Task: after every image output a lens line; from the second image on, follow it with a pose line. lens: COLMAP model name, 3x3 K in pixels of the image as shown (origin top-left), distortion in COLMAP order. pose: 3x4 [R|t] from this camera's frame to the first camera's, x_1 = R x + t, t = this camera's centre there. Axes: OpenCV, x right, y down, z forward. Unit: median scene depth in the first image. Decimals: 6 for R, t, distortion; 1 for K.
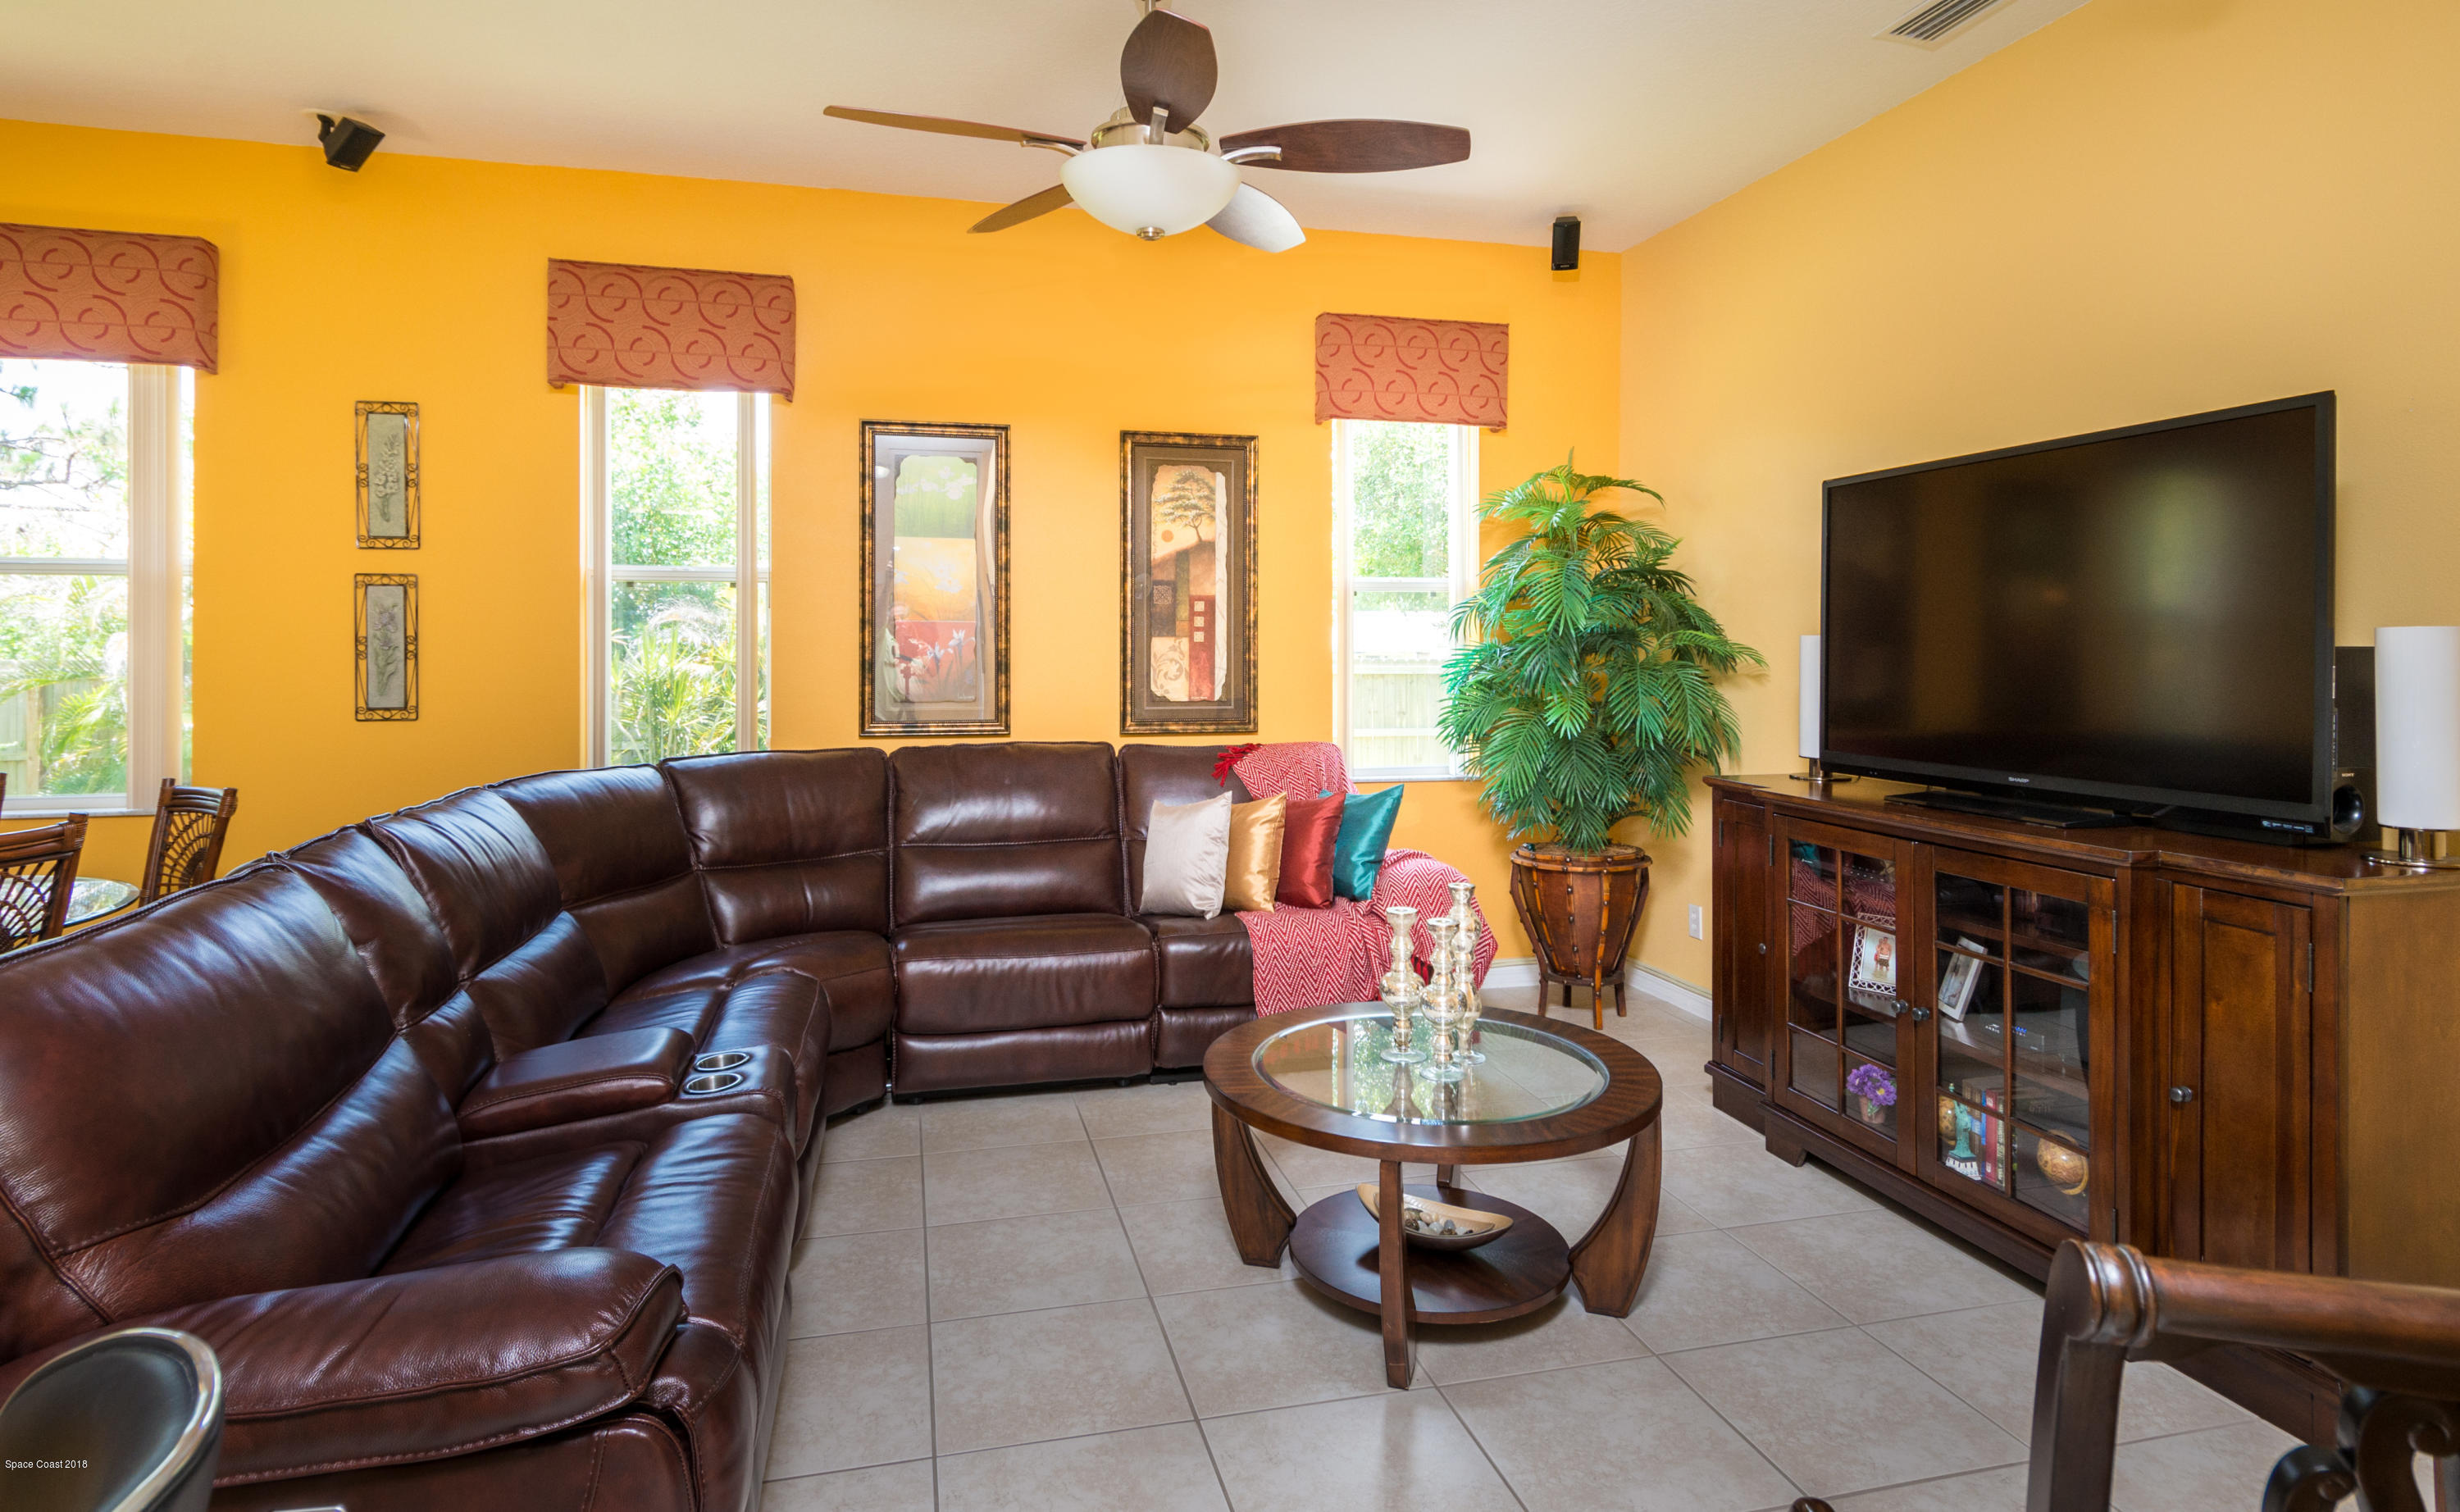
lens RADIAL K [[1266.1, 0, 1213.6], [0, 1266.1, 651.6], [0, 0, 1]] dist [0.001354, -0.001772]
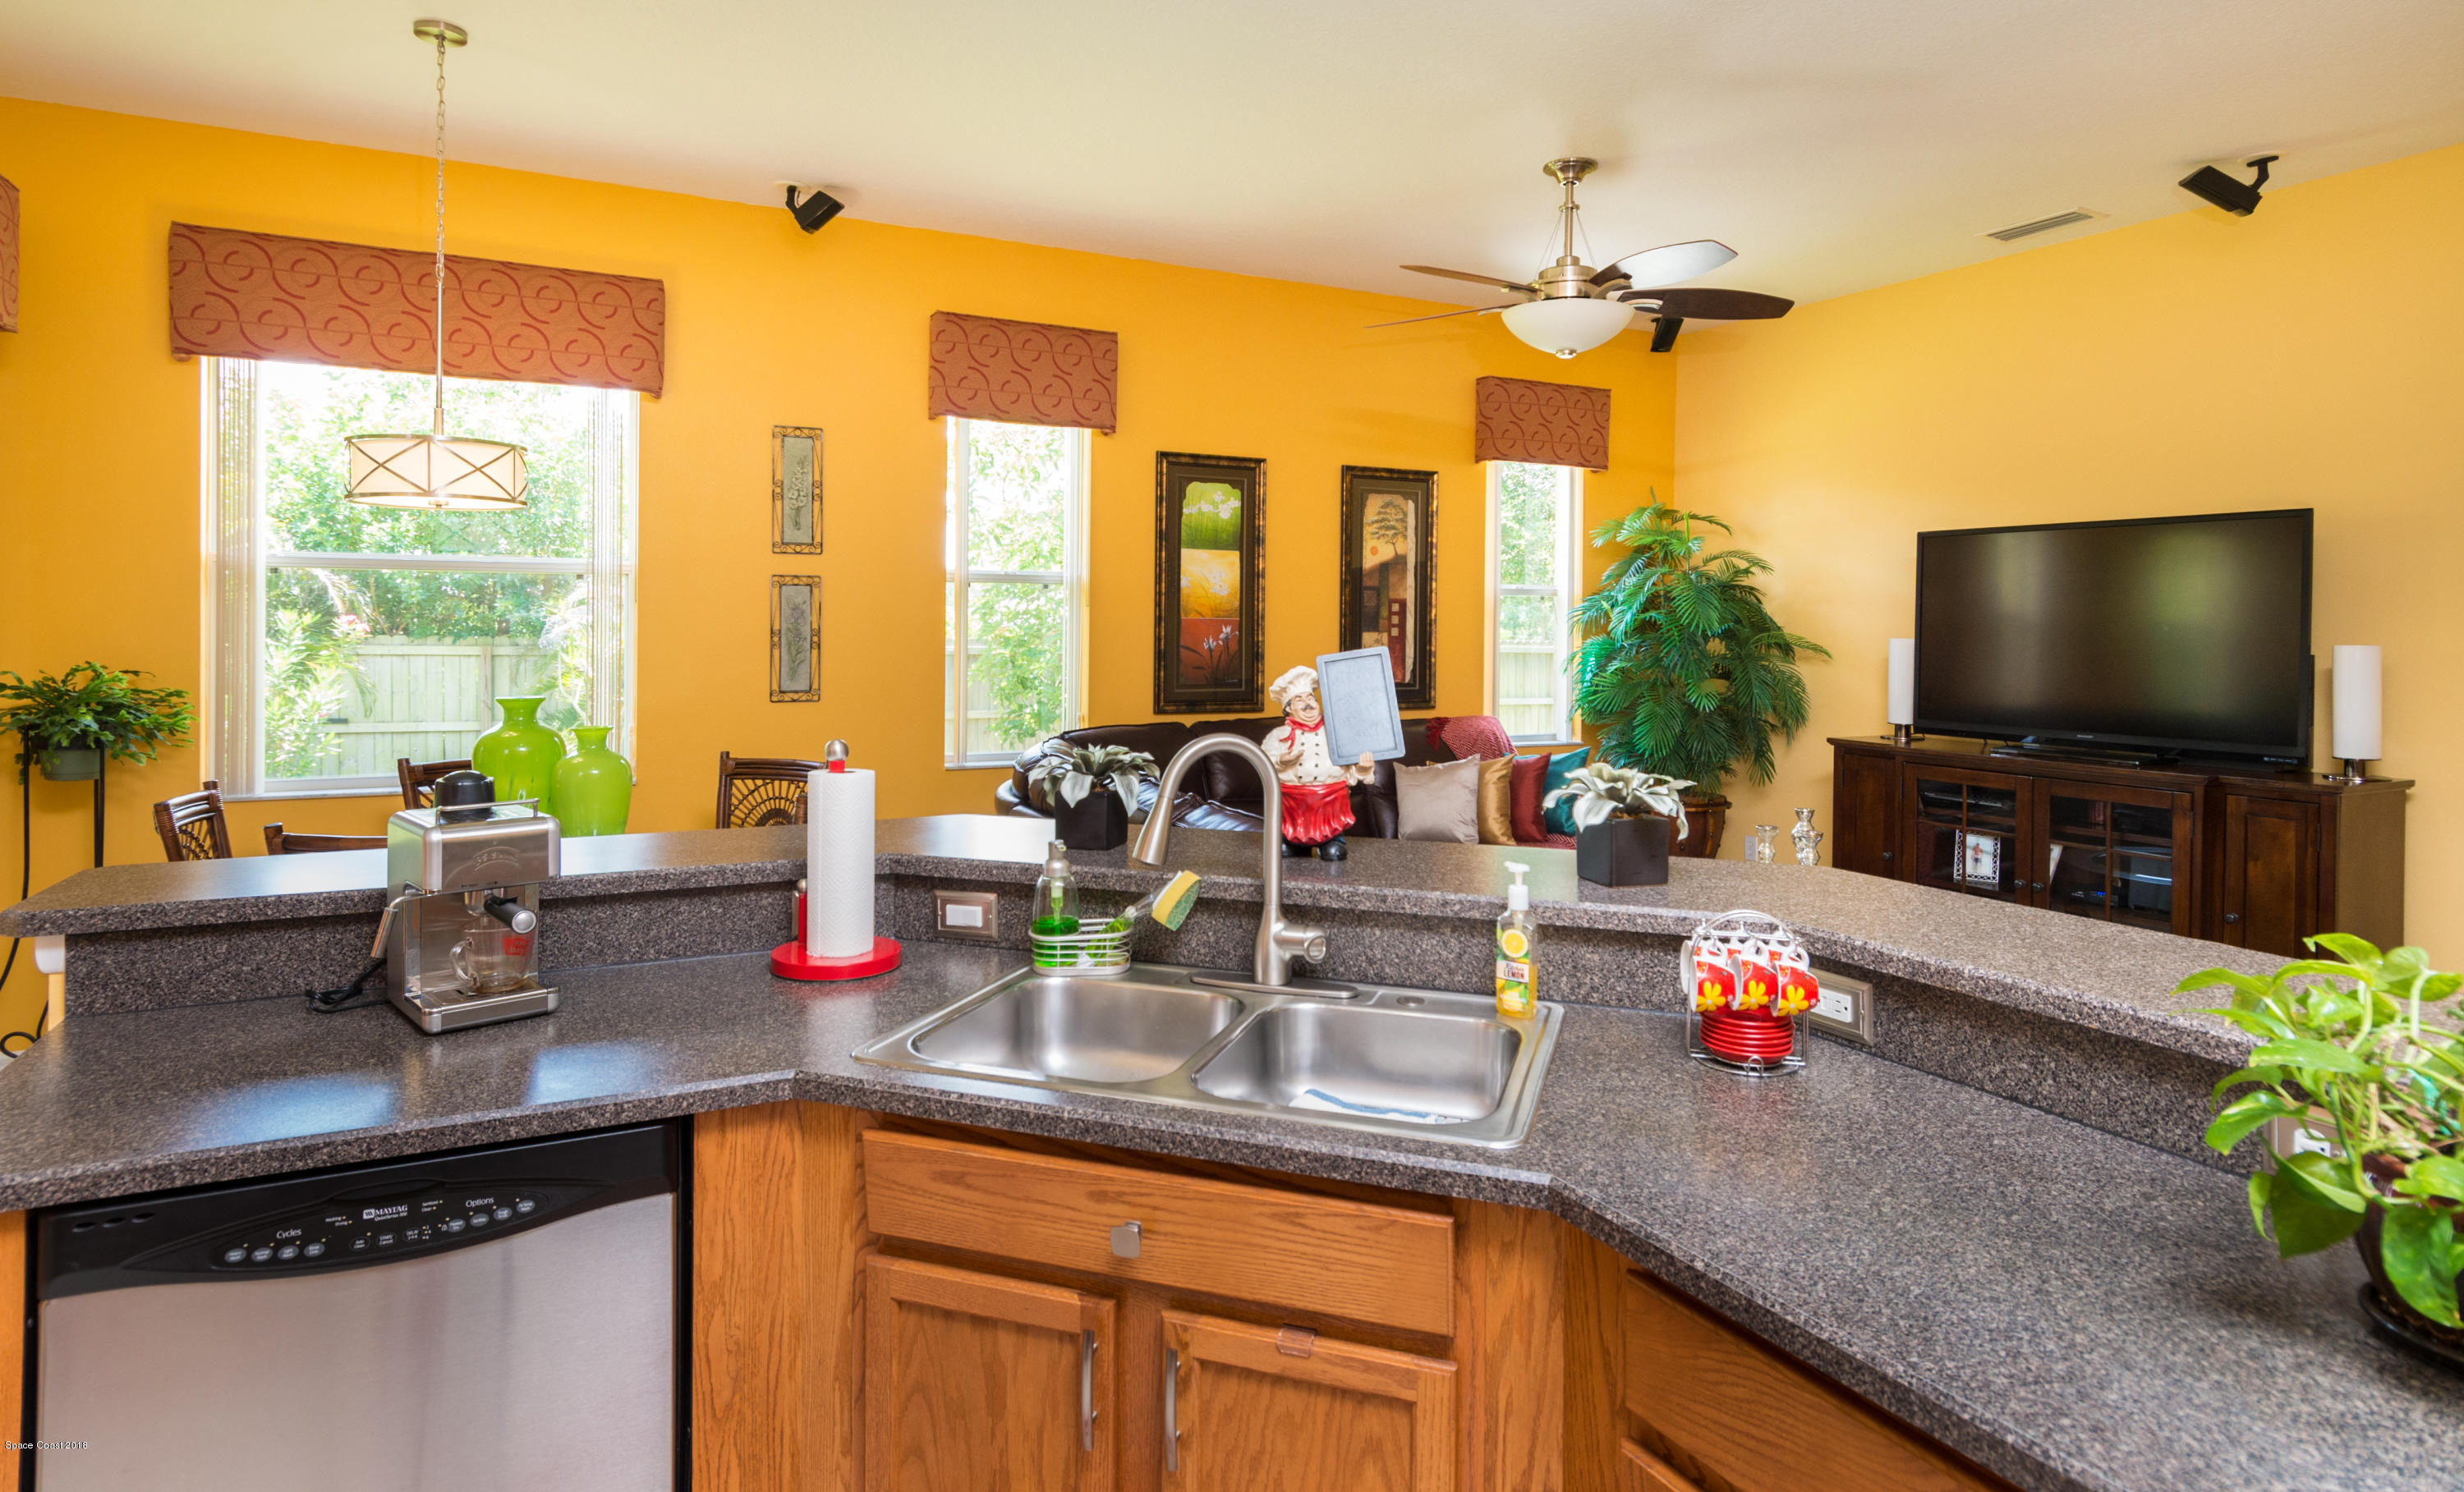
lens RADIAL K [[1268.0, 0, 1214.5], [0, 1268.0, 630.9], [0, 0, 1]] dist [0.001354, -0.001772]
pose [[0.978531, 0.007993, 0.205946, -0.510753], [-0.008207, 0.999966, 0.000188, -0.013403], [-0.205938, -0.001875, 0.978563, -0.210595]]
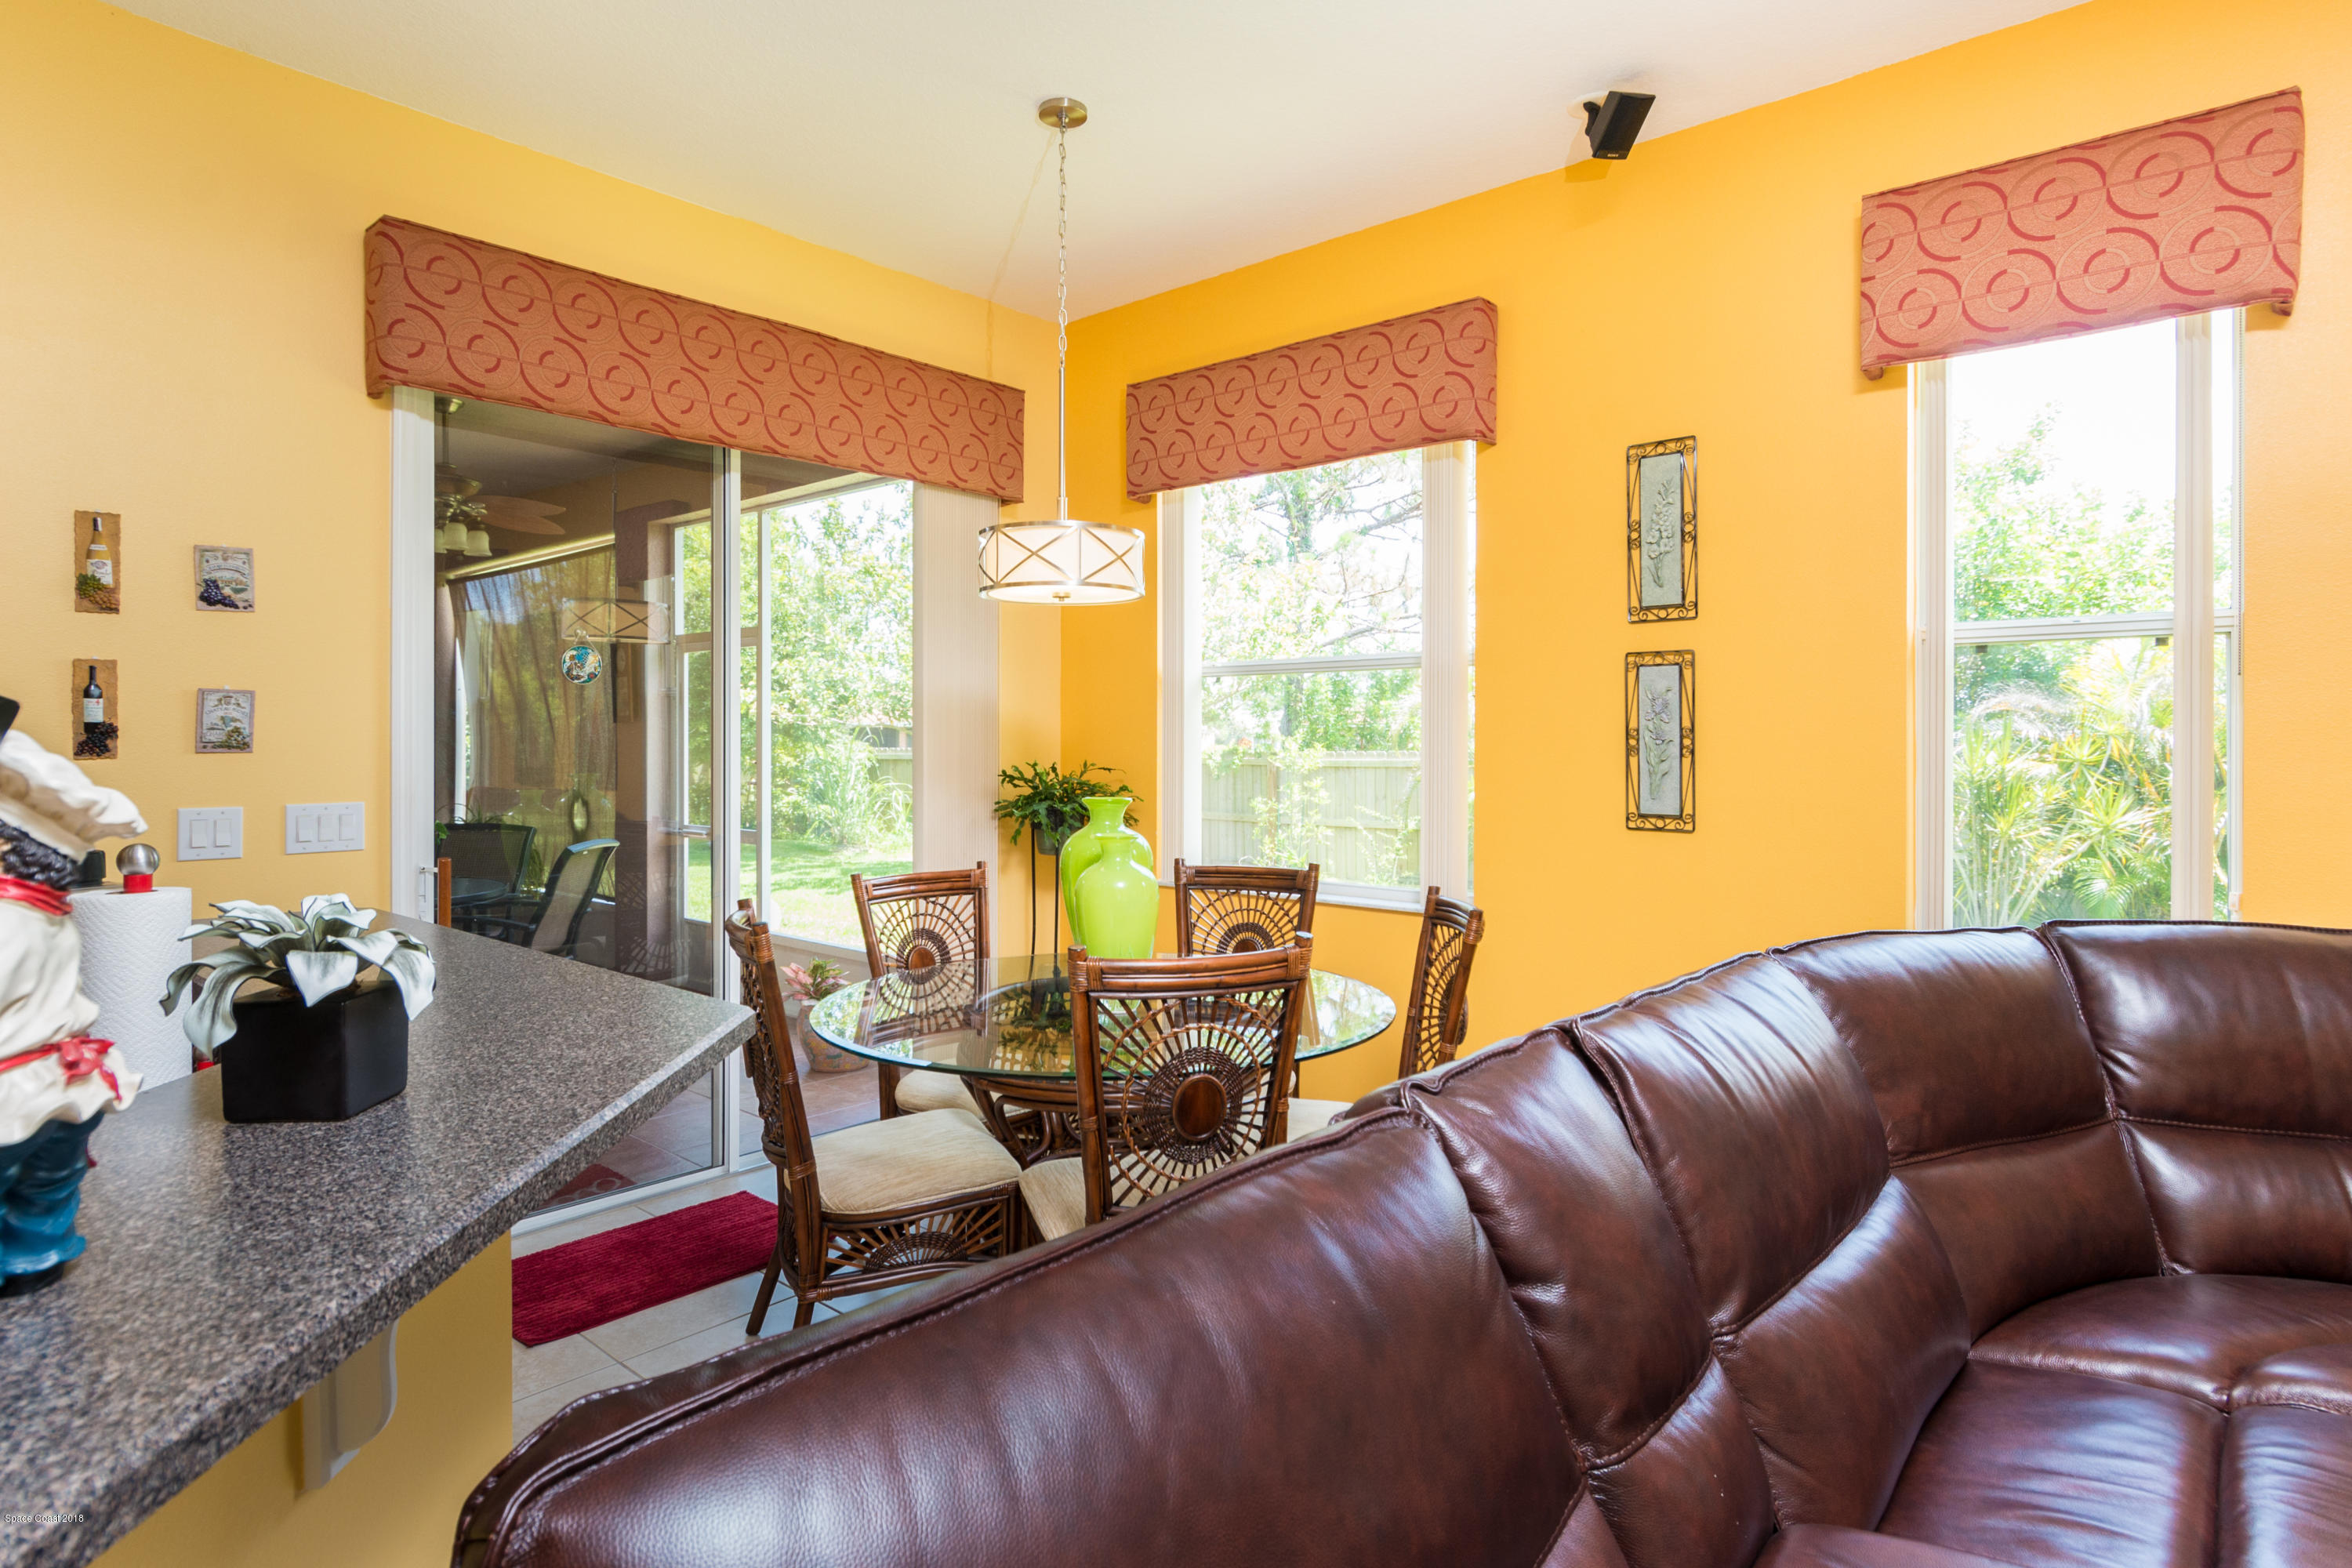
lens RADIAL K [[1265.8, 0, 1158.5], [0, 1265.8, 743.9], [0, 0, 1]] dist [0.002010, -0.000601]
pose [[0.554100, 0.001440, -0.832449, -0.150948], [-0.003226, 0.999995, -0.000417, -0.000211], [0.832444, 0.002917, 0.554102, 0.276203]]
